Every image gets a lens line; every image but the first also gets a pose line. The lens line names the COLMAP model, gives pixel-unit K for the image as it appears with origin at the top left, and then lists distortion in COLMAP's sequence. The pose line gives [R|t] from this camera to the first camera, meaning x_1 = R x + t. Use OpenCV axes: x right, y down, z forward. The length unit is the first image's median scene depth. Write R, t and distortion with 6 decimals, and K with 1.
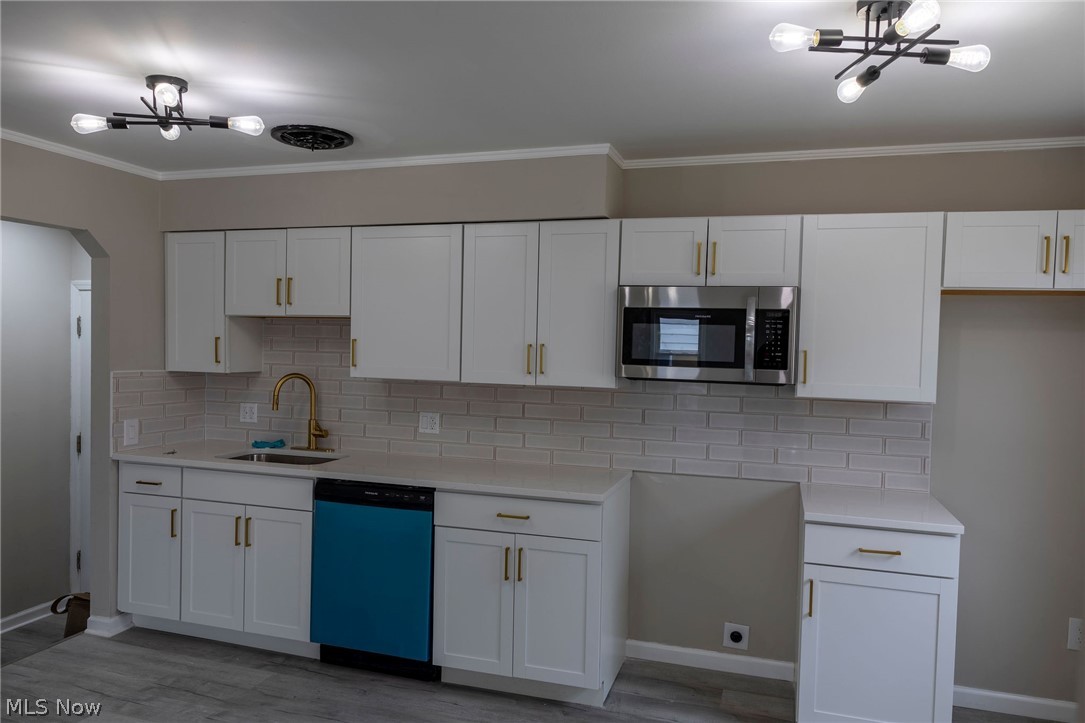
lens RADIAL K [[752.3, 0, 537.8], [0, 752.3, 363.5], [0, 0, 1]] dist [0.008677, -0.007387]
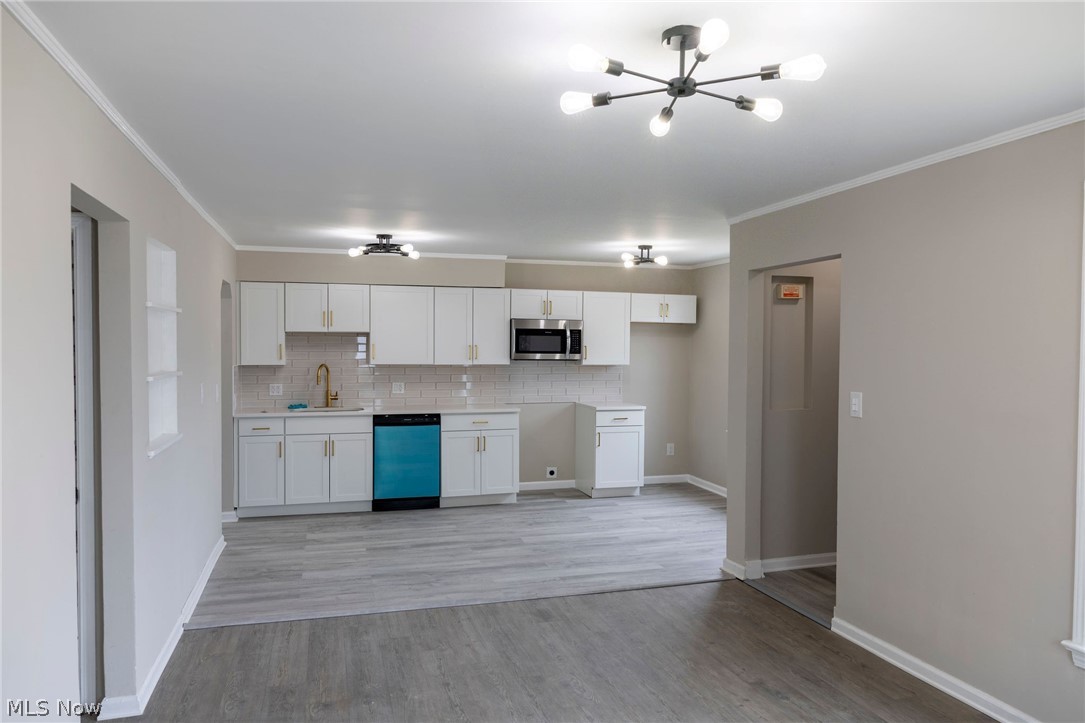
lens RADIAL K [[752.3, 0, 544.7], [0, 752.3, 360.1], [0, 0, 1]] dist [0.008677, -0.007387]
pose [[0.832730, -0.029229, 0.552907, -1.062224], [0.027873, 0.999552, 0.010862, -0.001016], [-0.552978, 0.006366, 0.833172, -0.933080]]
